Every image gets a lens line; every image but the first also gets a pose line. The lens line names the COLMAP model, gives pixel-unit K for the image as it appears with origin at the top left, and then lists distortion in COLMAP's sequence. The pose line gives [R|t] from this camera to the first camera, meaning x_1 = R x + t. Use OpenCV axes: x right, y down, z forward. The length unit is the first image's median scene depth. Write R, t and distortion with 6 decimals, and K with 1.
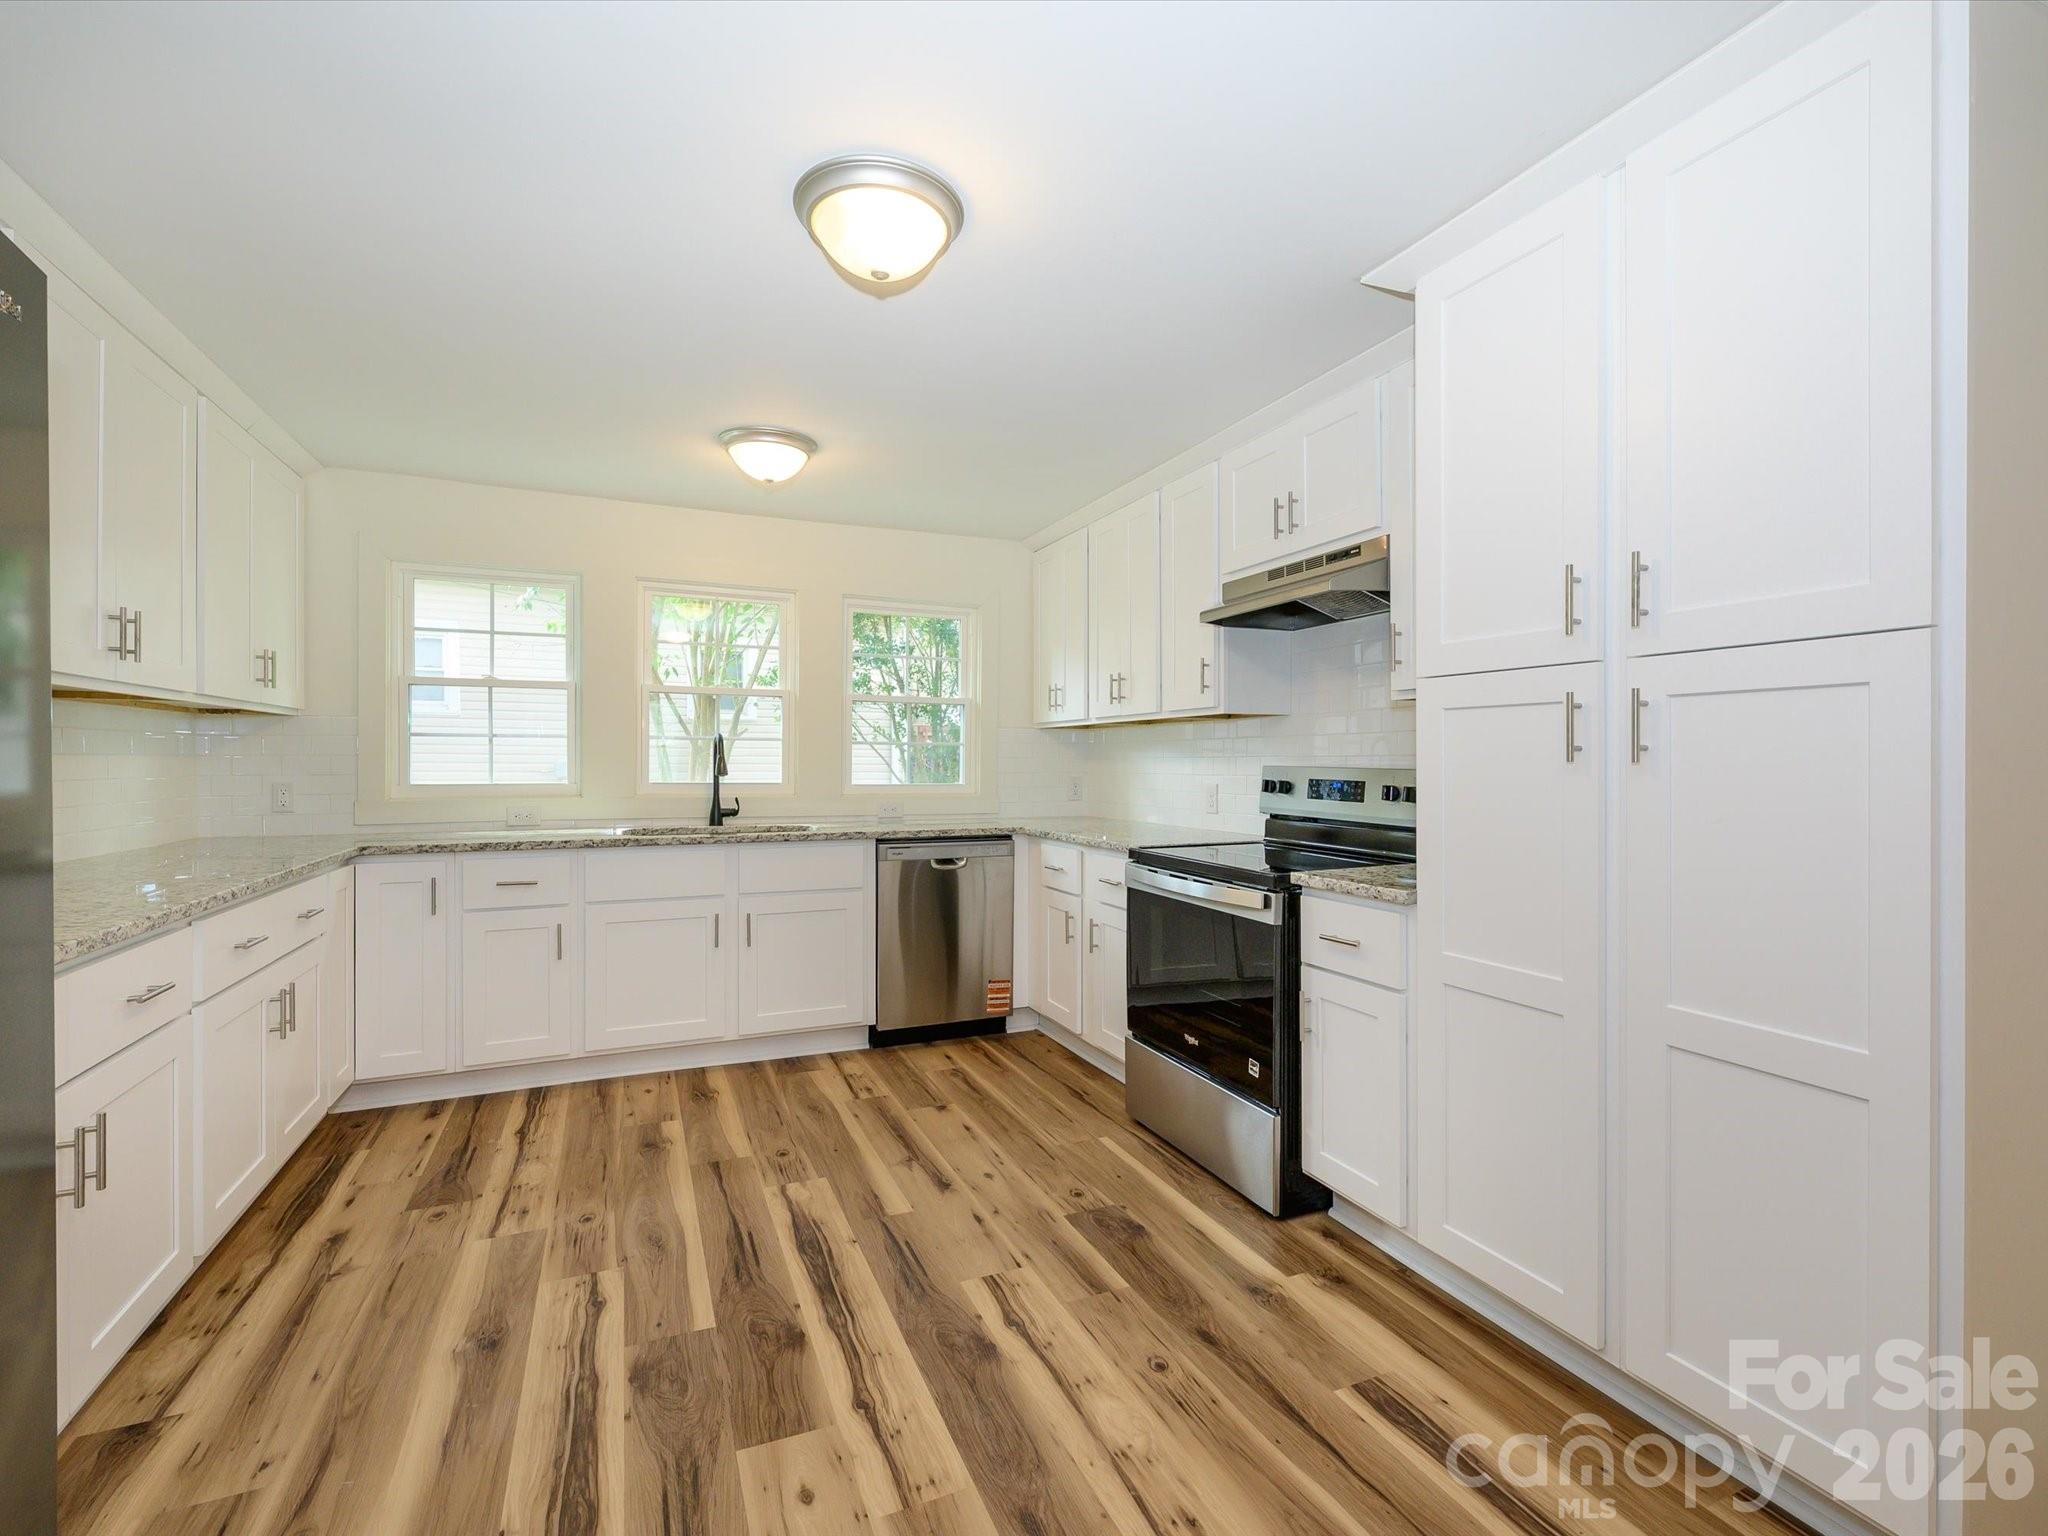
lens RADIAL K [[921.1, 0, 1018.6], [0, 921.1, 764.1], [0, 0, 1]] dist [-0.000531, -0.000041]
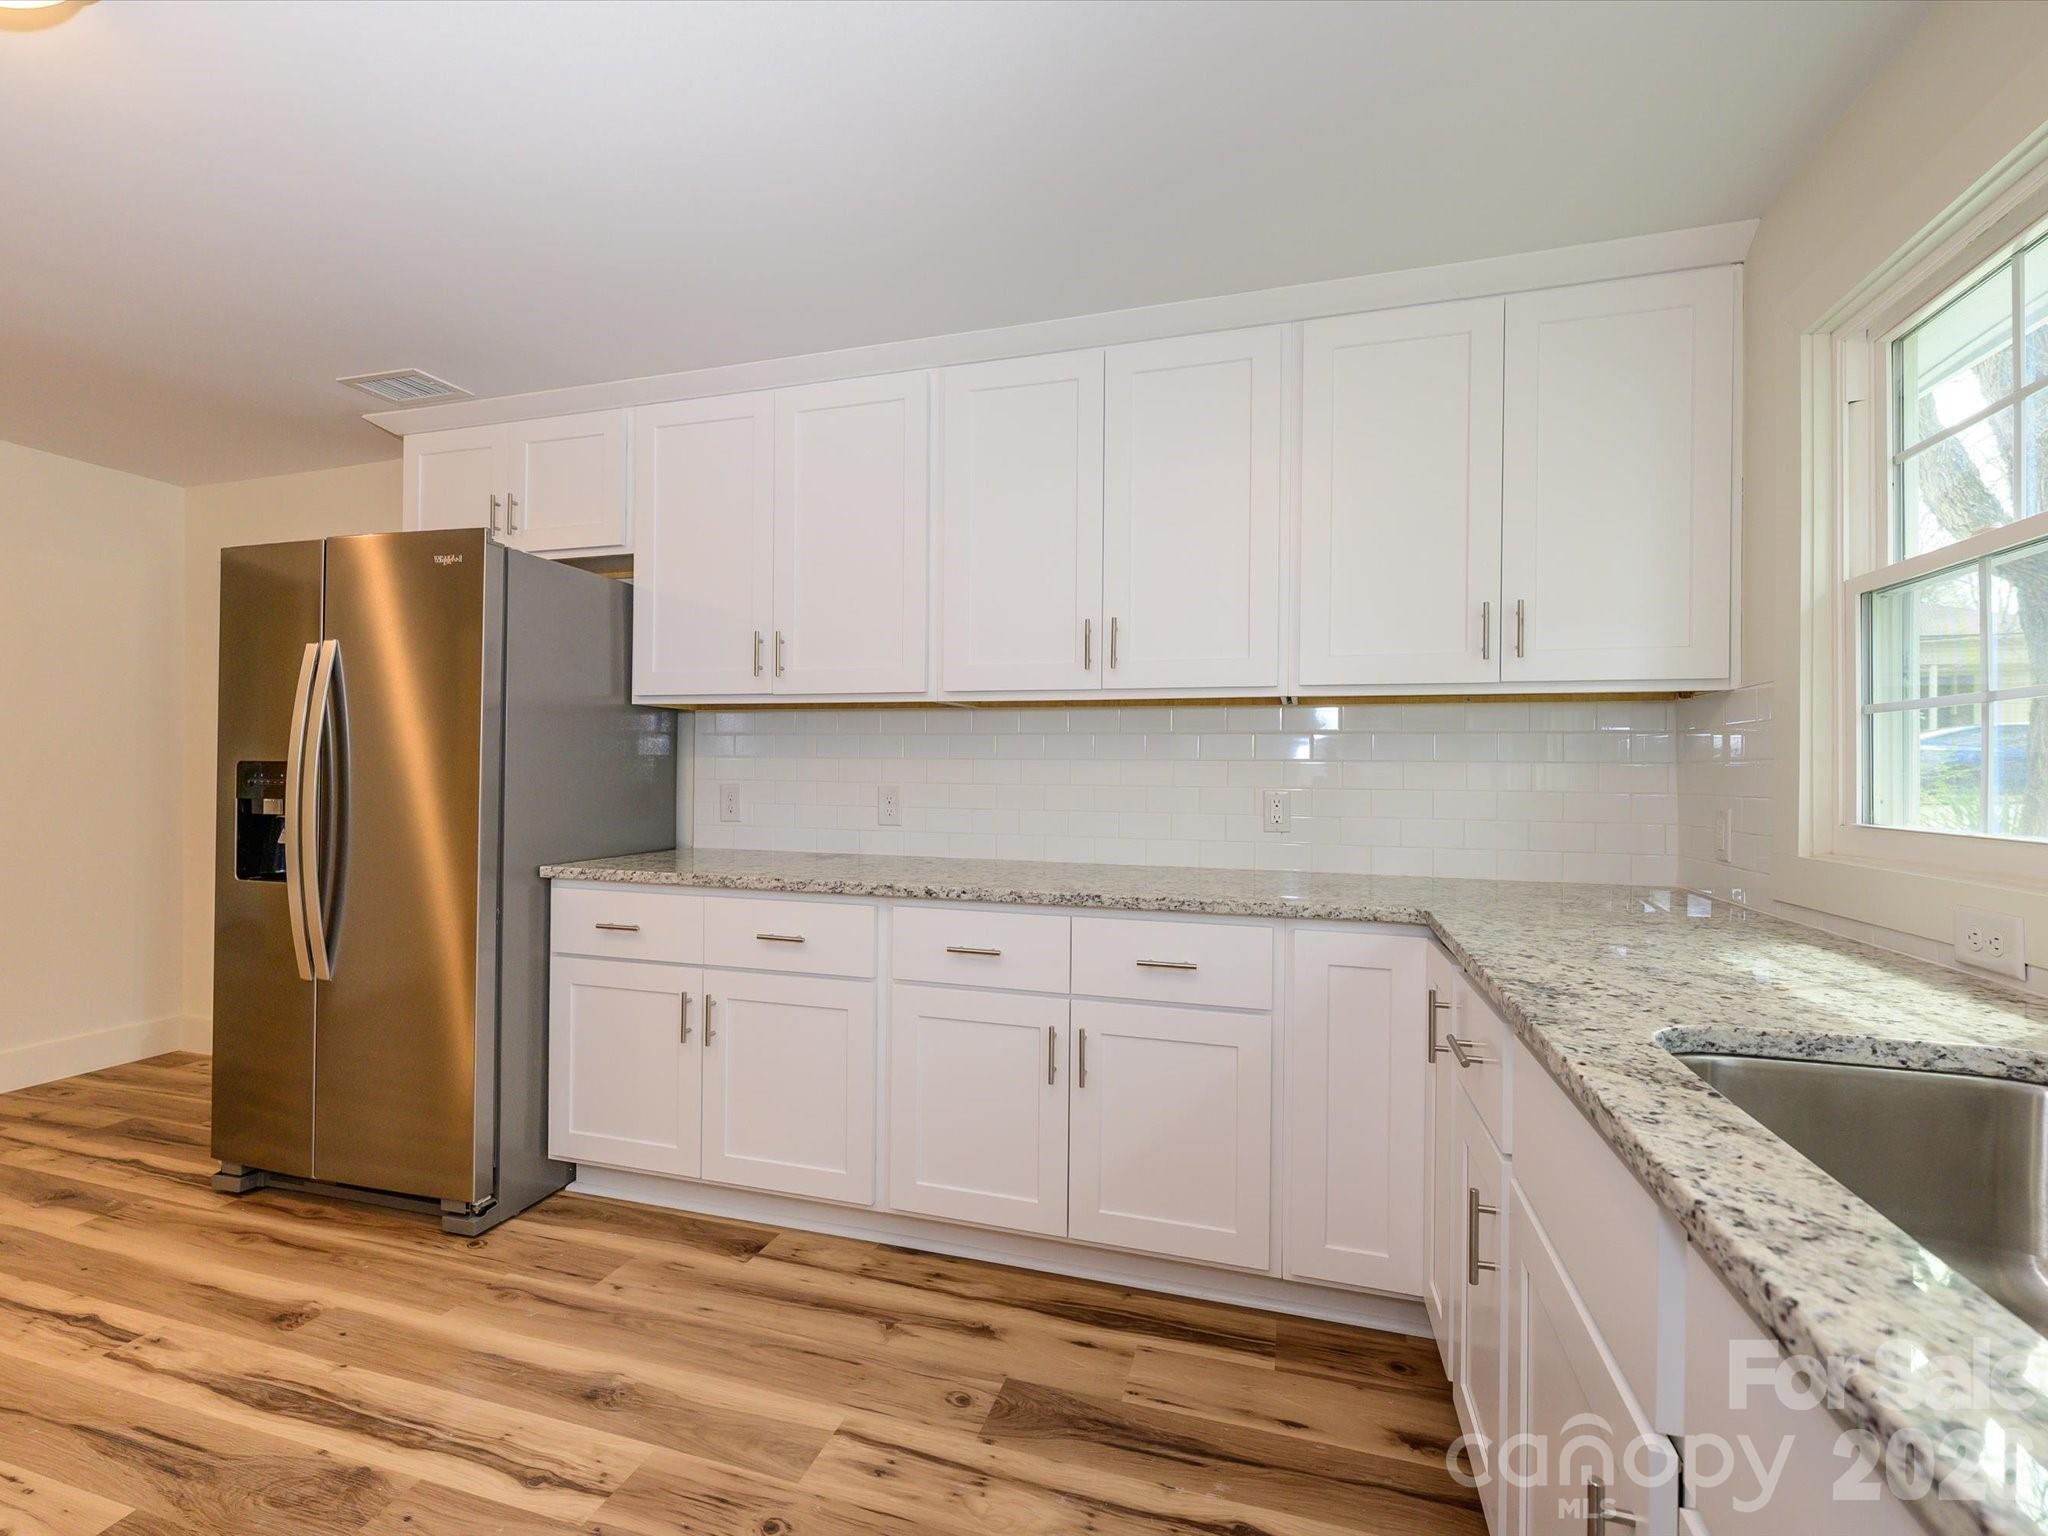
lens RADIAL K [[911.4, 0, 1024.0], [0, 911.4, 768.0], [0, 0, 1]] dist [-0.001263, -0.000584]
pose [[-0.643585, -0.012333, -0.765275, -0.108406], [-0.016642, 0.999859, -0.002117, 0.002676], [0.765194, 0.011373, -0.643700, 1.373159]]
